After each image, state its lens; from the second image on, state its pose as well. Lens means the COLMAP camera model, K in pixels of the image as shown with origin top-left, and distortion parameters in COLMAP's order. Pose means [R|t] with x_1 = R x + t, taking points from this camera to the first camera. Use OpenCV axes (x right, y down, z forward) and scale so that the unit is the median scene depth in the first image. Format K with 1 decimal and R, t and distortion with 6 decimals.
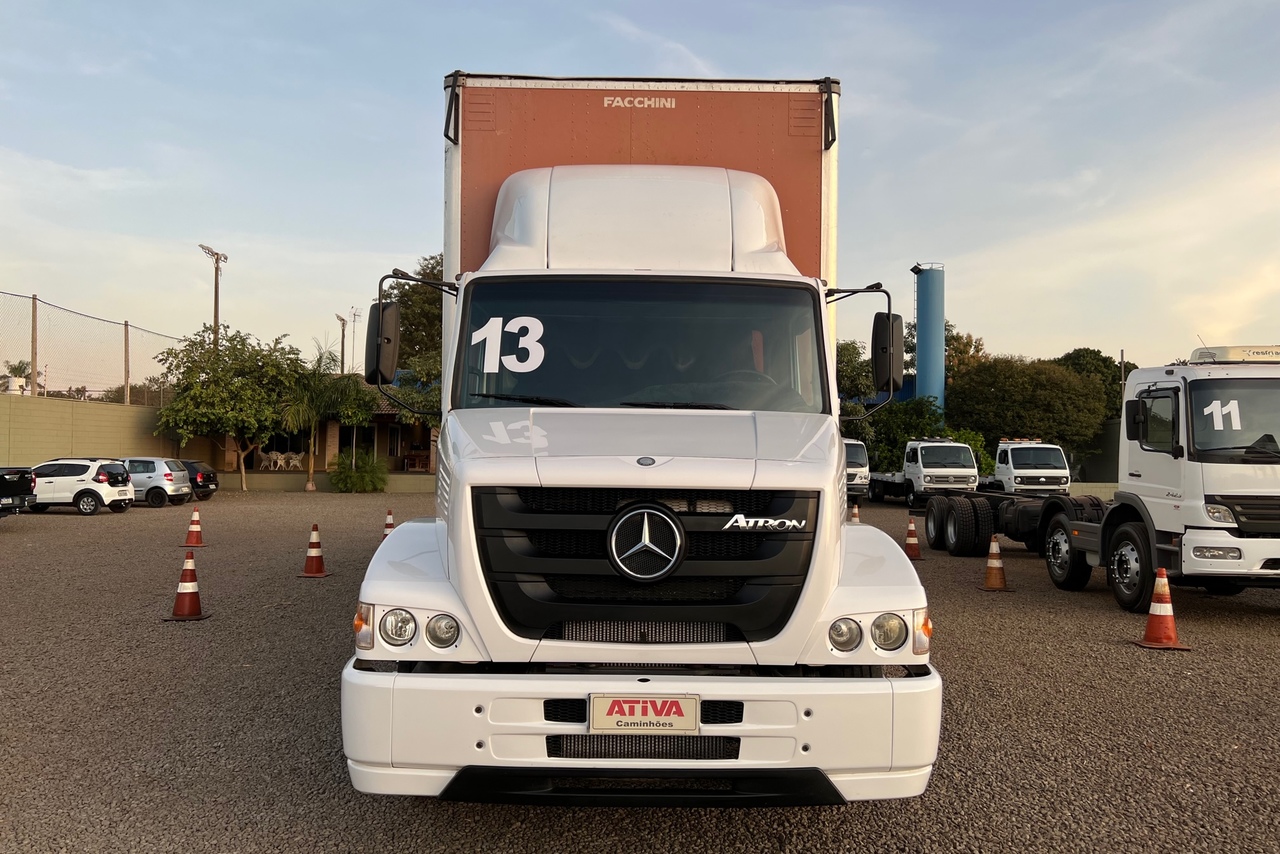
lens RADIAL K [[962.0, 0, 642.0], [0, 962.0, 429.7], [0, 0, 1]] dist [0.012858, -0.007178]
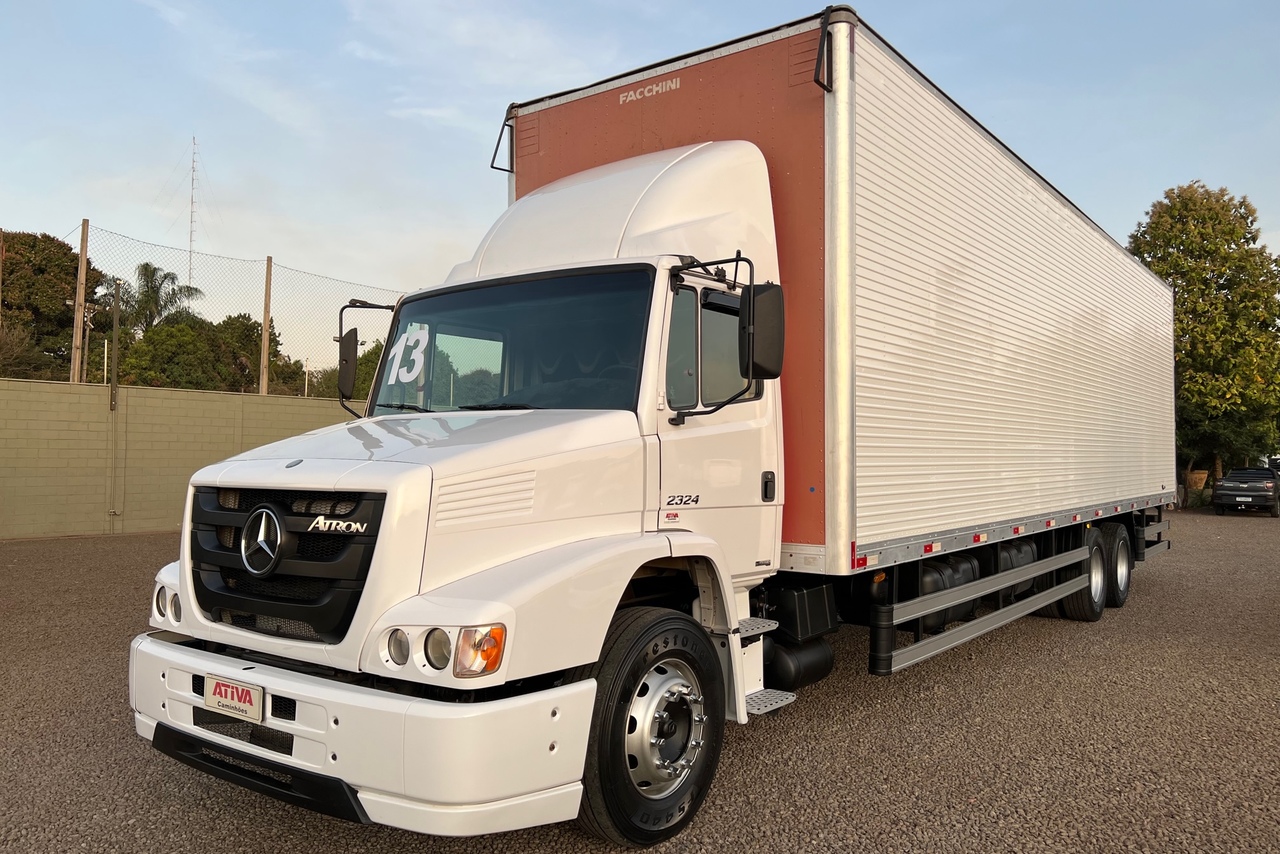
lens RADIAL K [[962.0, 0, 648.1], [0, 962.0, 423.0], [0, 0, 1]] dist [0.012858, -0.007178]
pose [[0.793082, -0.035437, -0.608083, 0.994586], [0.029217, 0.999370, -0.020134, 0.020681], [0.608413, -0.001799, 0.793618, 0.405701]]
